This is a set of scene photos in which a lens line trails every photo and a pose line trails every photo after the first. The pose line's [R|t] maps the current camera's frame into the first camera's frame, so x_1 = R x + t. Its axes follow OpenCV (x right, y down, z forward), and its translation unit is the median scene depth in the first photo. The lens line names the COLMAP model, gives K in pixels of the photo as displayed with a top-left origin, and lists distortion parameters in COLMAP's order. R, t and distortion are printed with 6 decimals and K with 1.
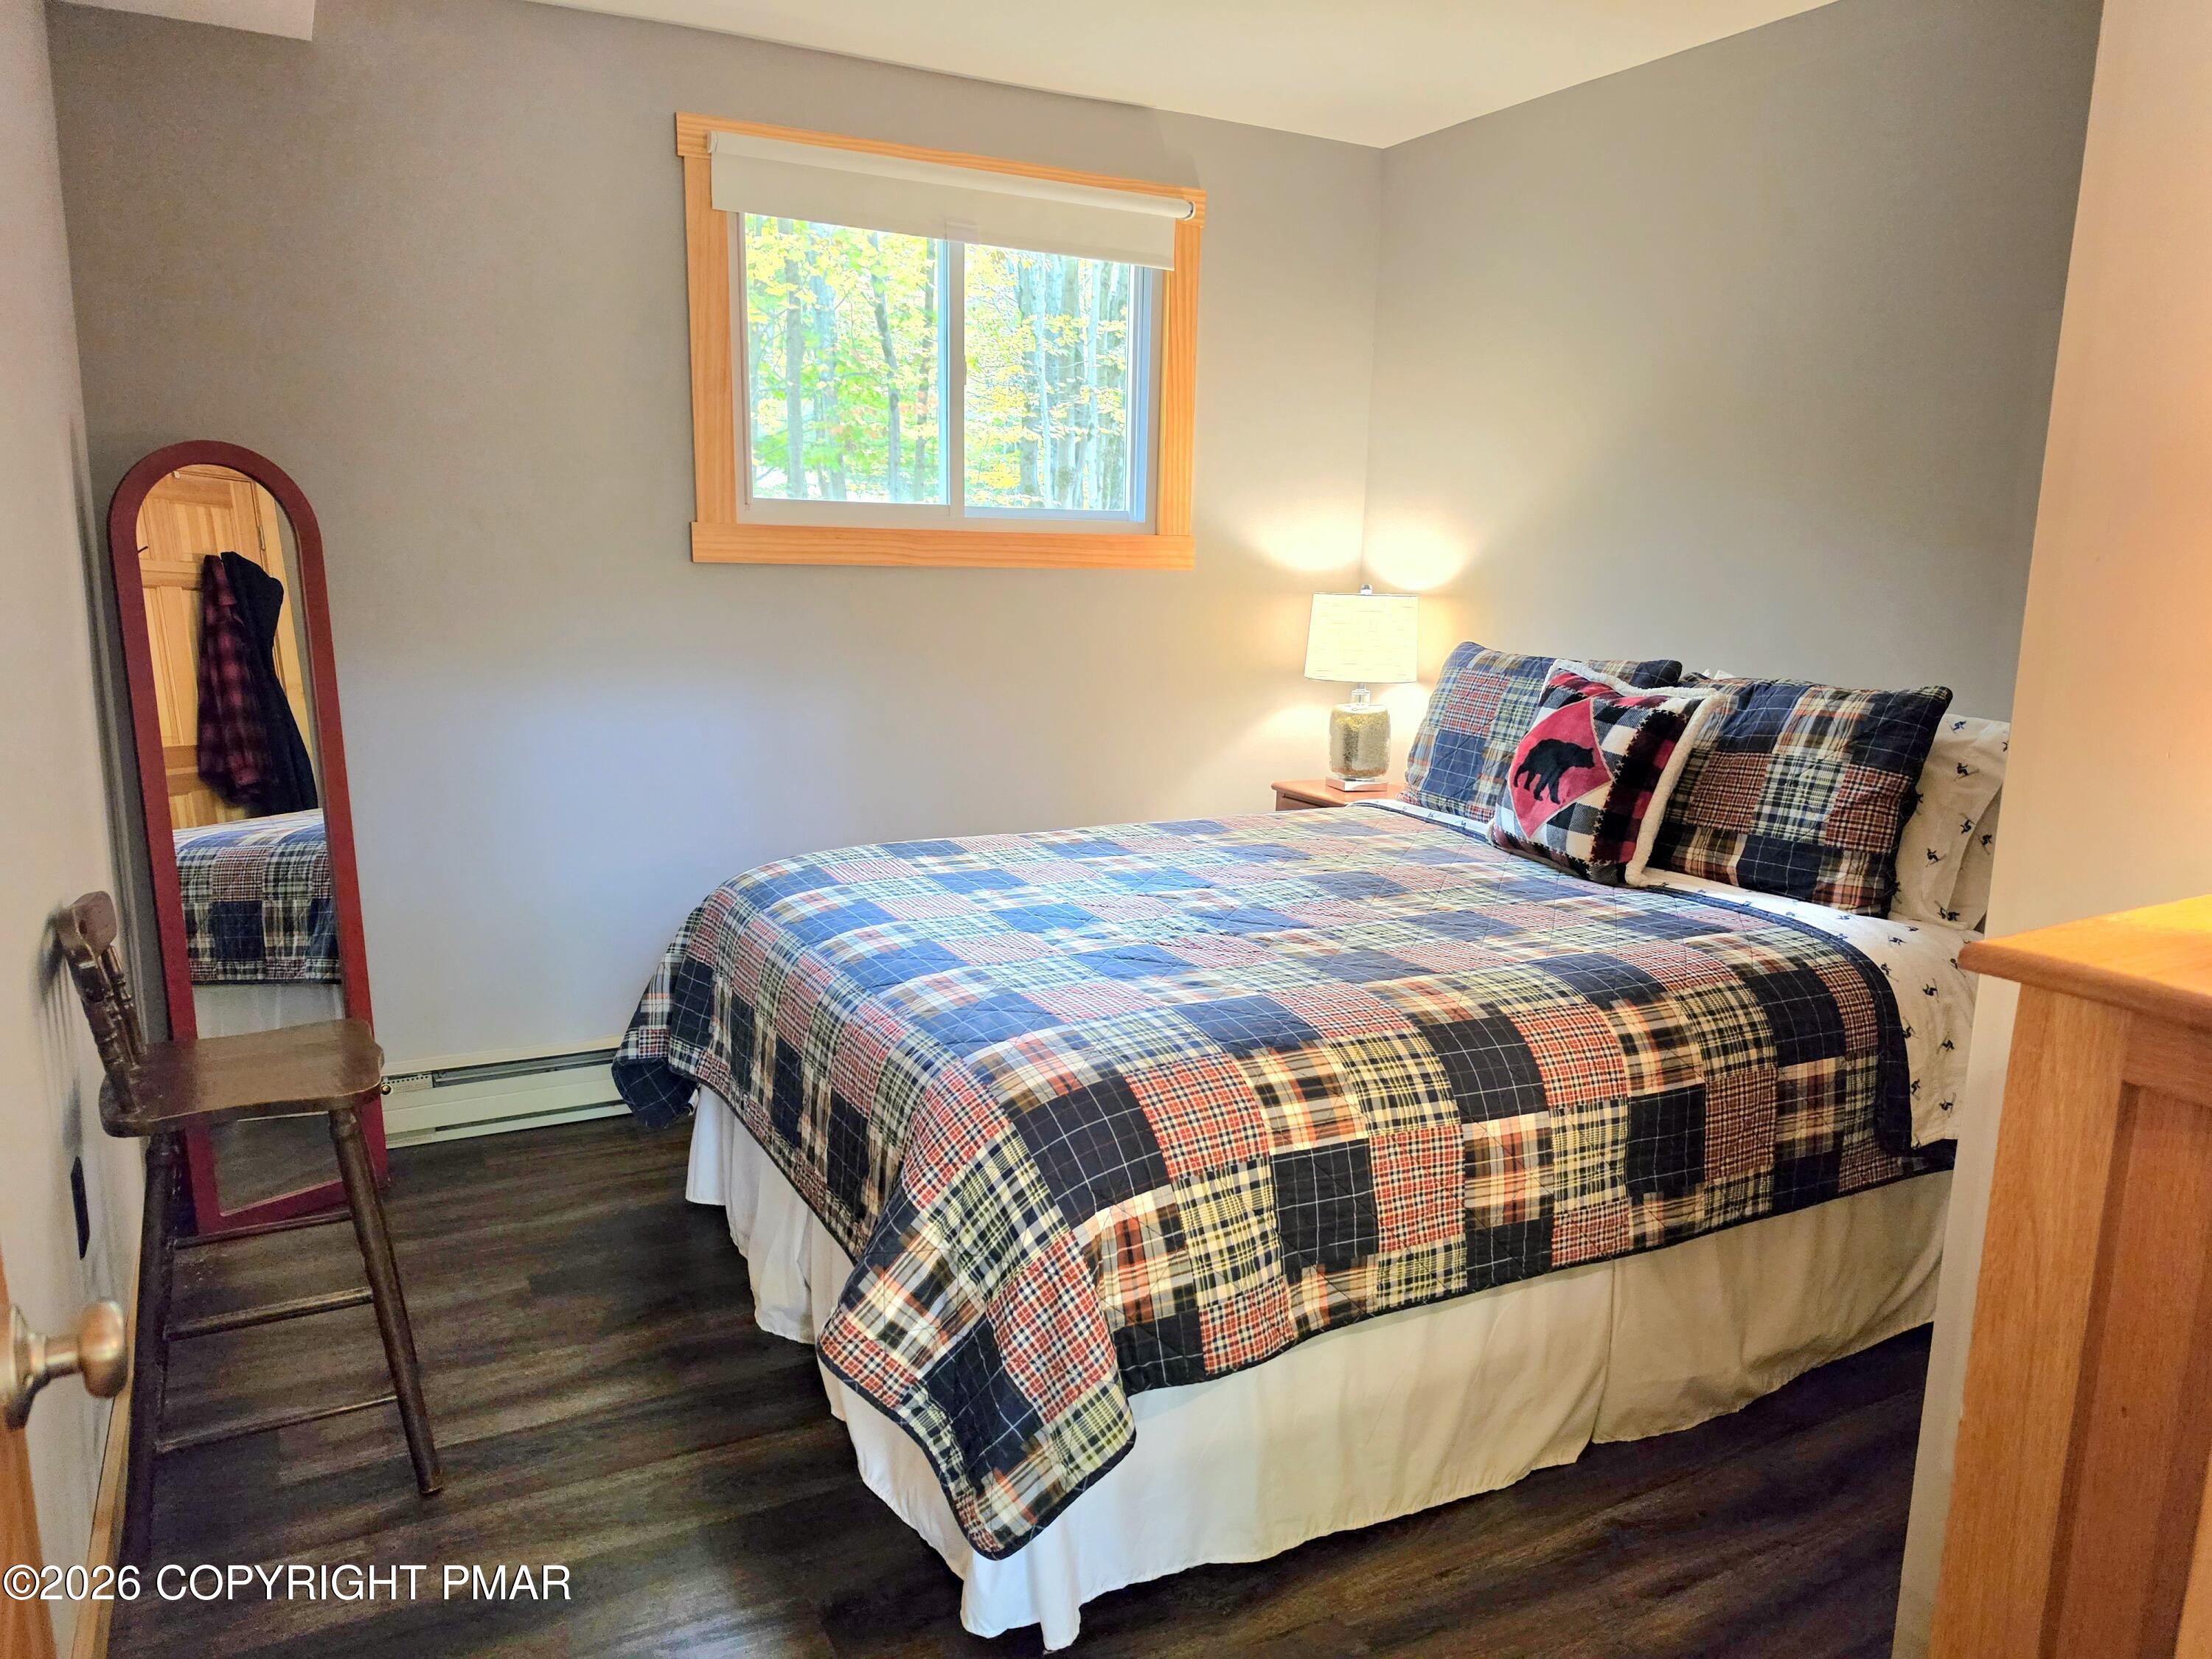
lens RADIAL K [[1507.2, 0, 1110.2], [0, 1507.2, 833.8], [0, 0, 1]] dist [0.055409, -0.077702]
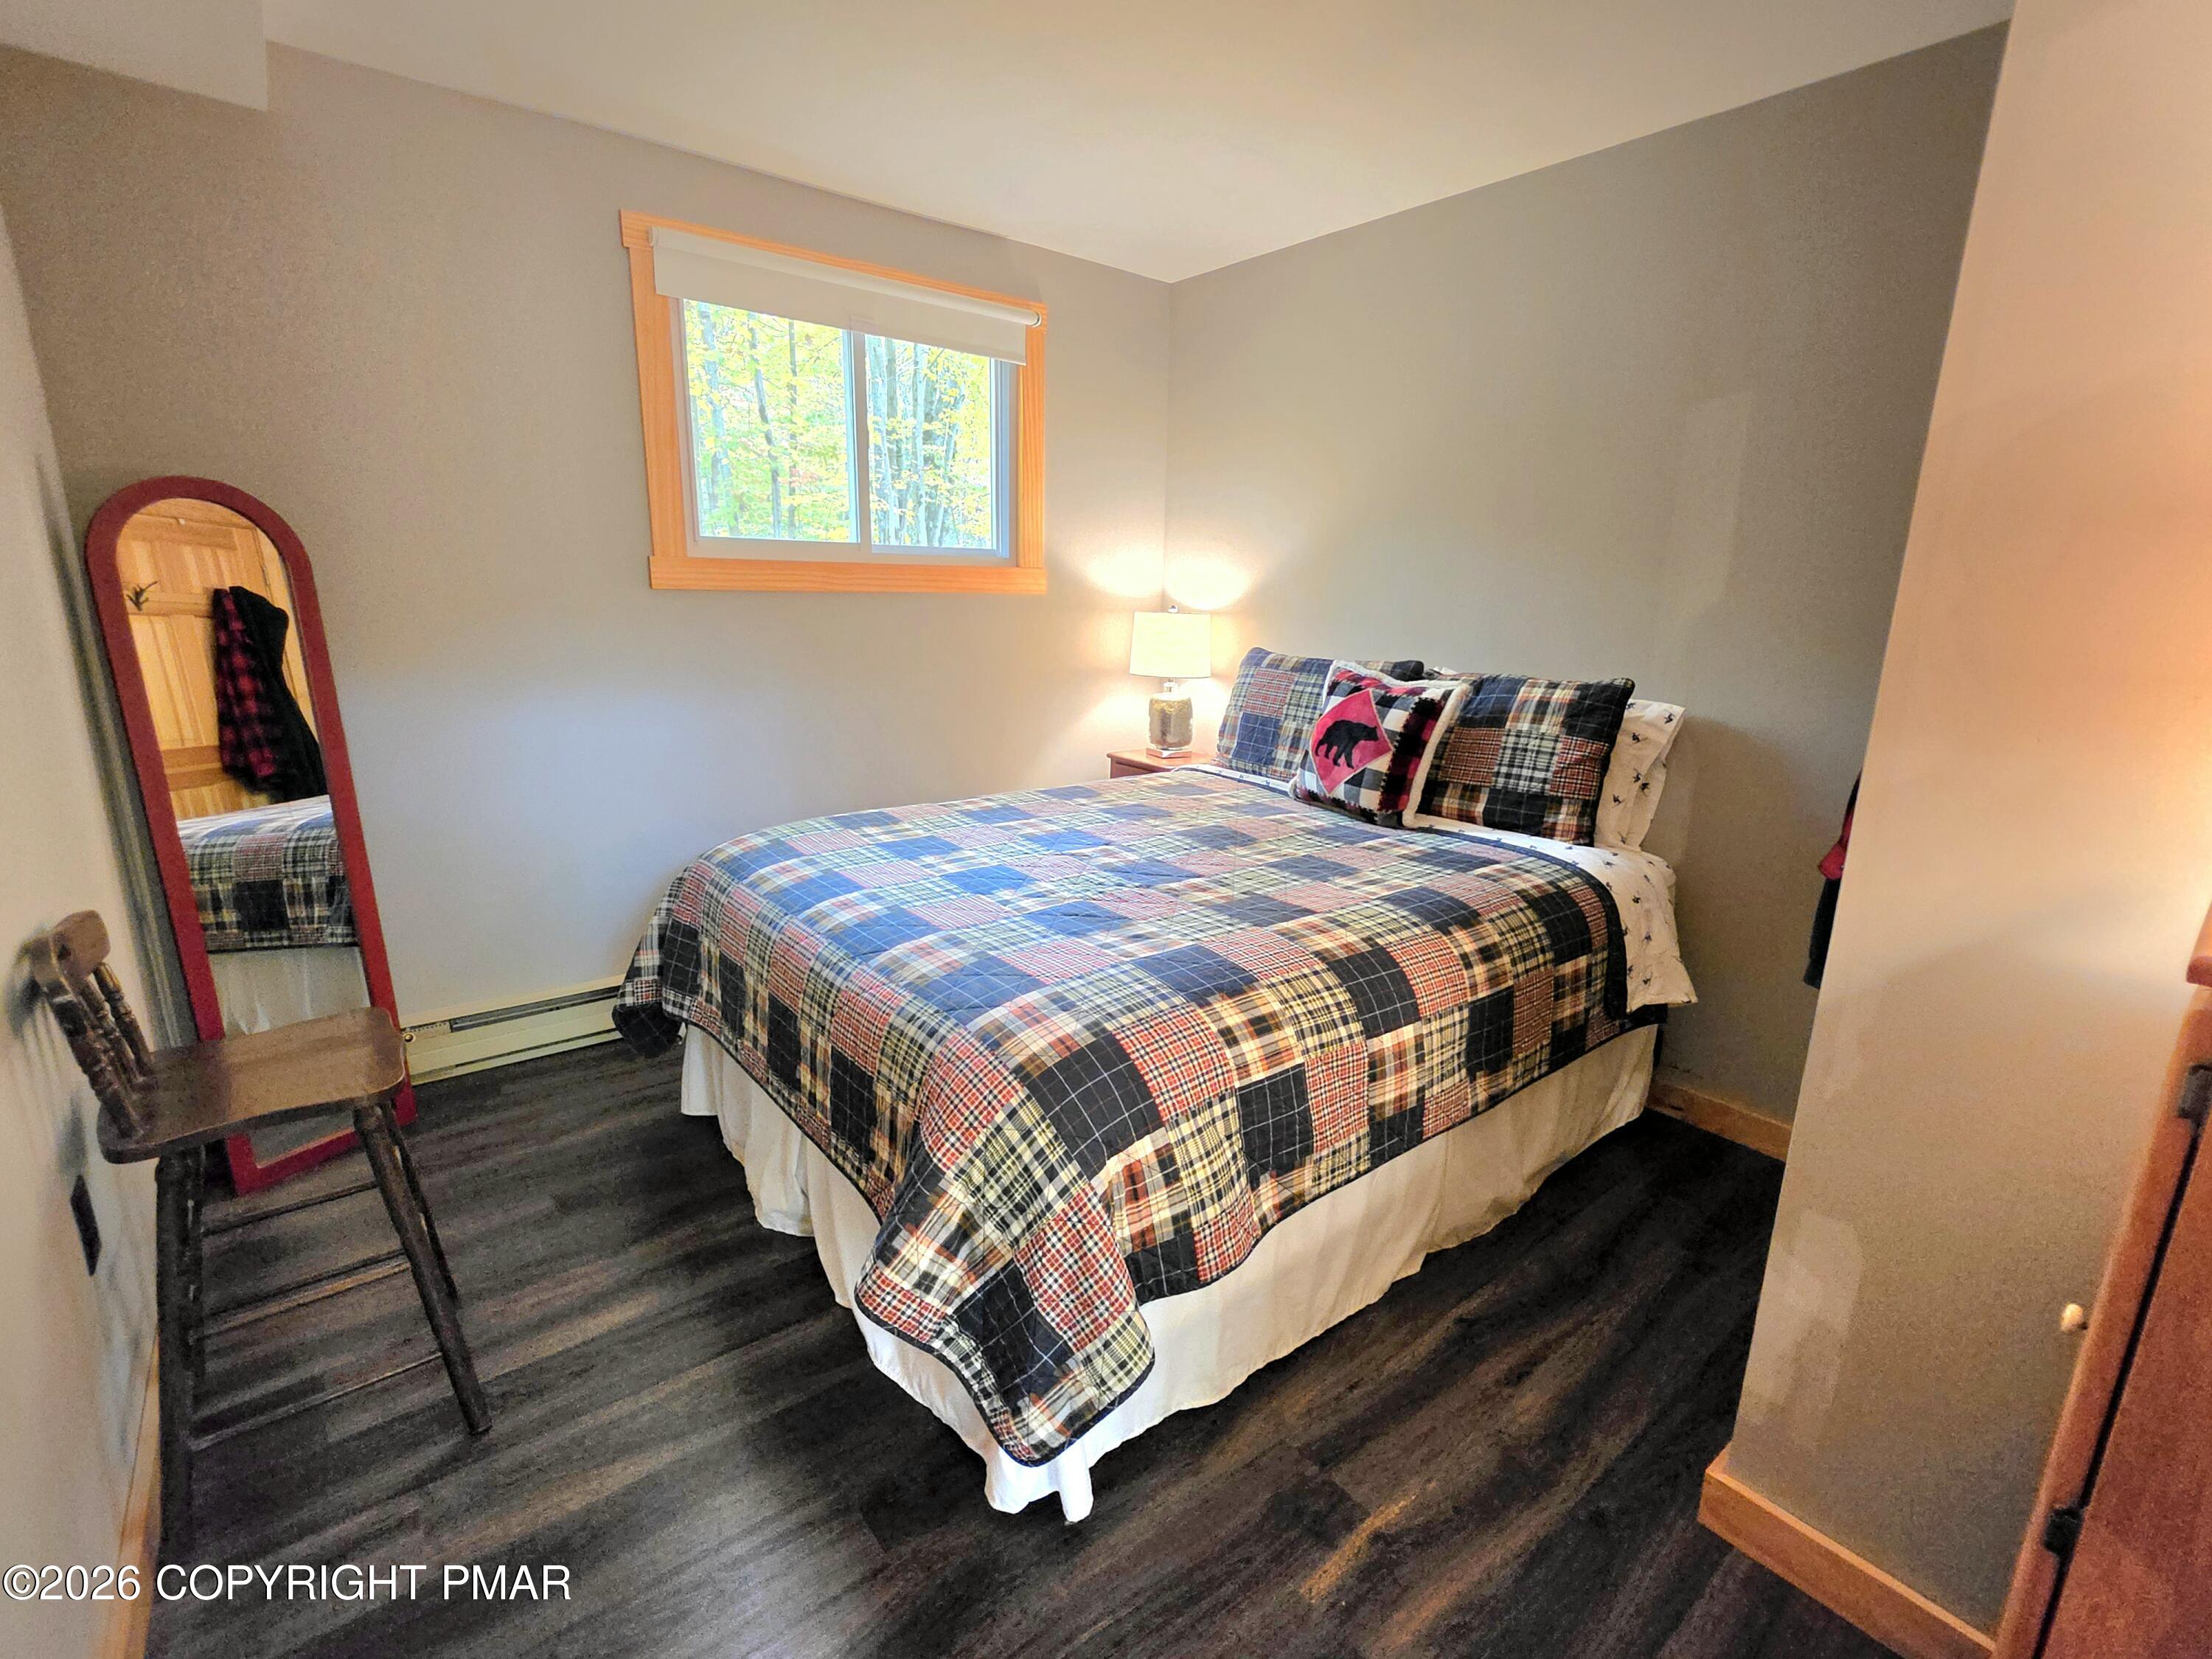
lens RADIAL K [[995.2, 0, 1108.2], [0, 995.2, 829.3], [0, 0, 1]] dist [-0.012436, 0.002440]
pose [[0.983063, -0.042571, 0.178255, -0.093284], [0.032991, 0.997865, 0.056366, -0.027838], [-0.180274, -0.049531, 0.982369, 0.202674]]
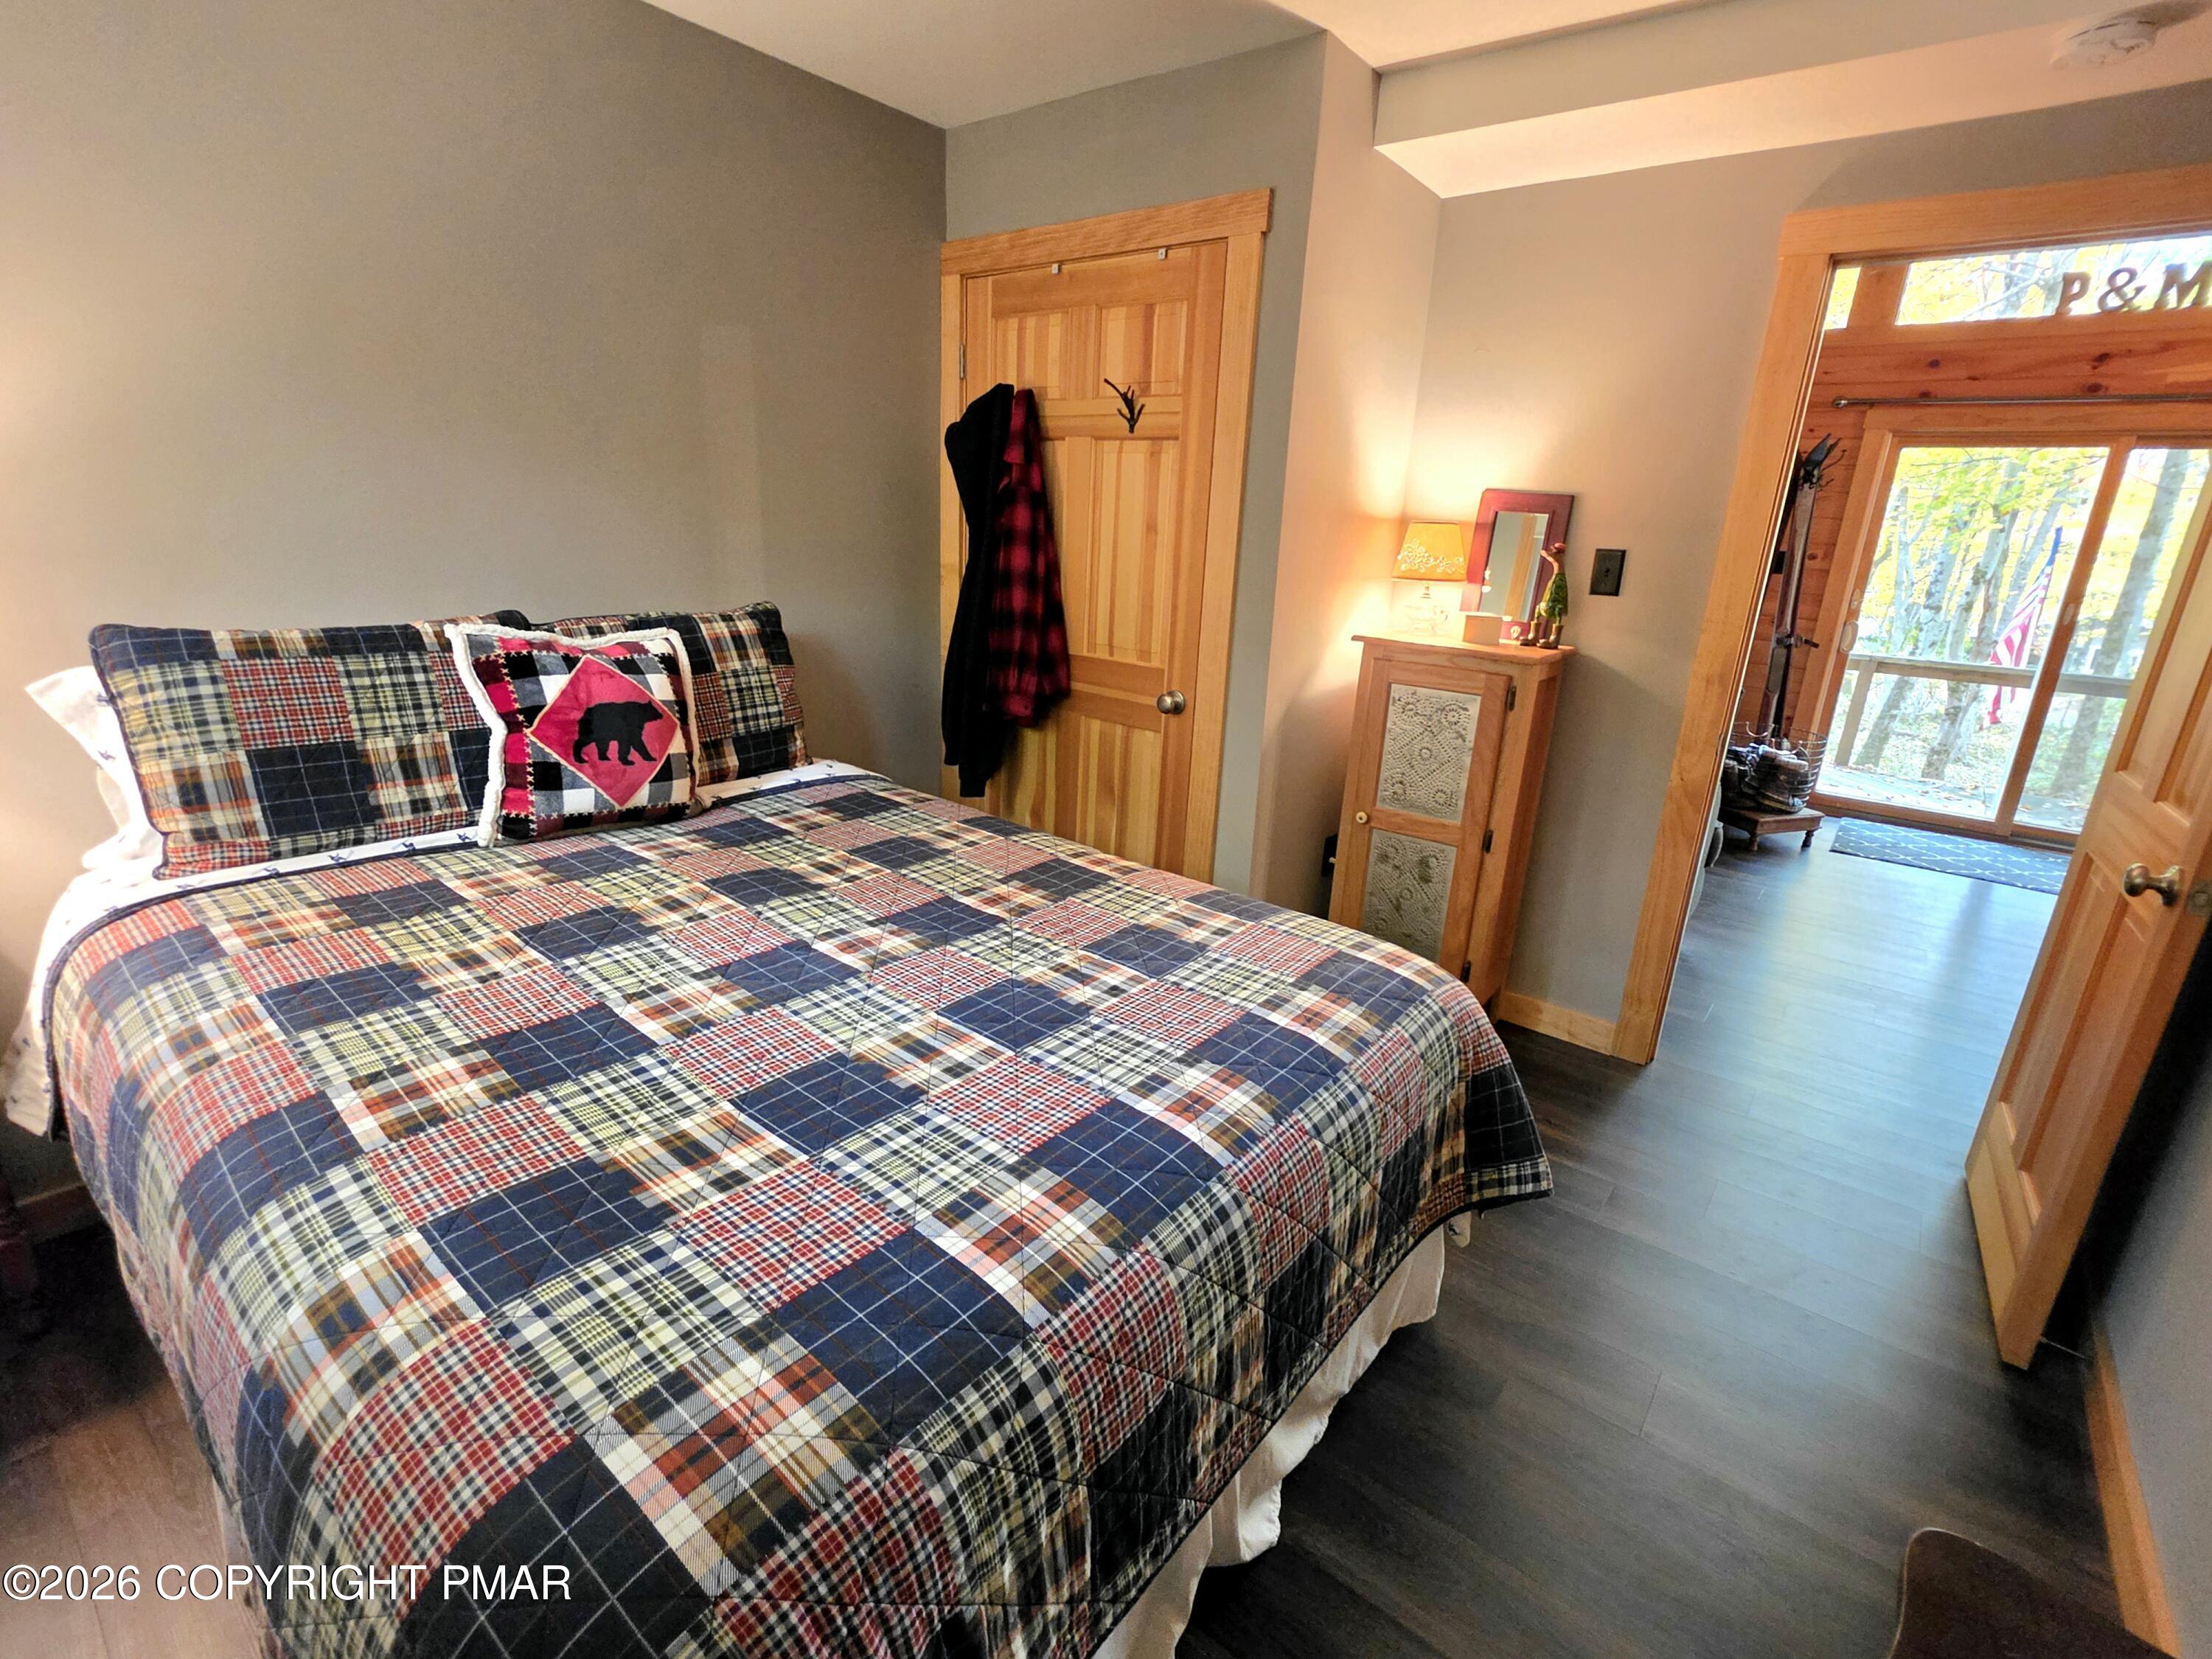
lens RADIAL K [[1012.4, 0, 1113.3], [0, 1012.4, 829.1], [0, 0, 1]] dist [-0.001207, -0.000132]
pose [[-0.377428, -0.311227, 0.872173, -0.520498], [0.121109, 0.917153, 0.379688, -0.240772], [-0.918085, 0.248933, -0.308467, 1.130108]]
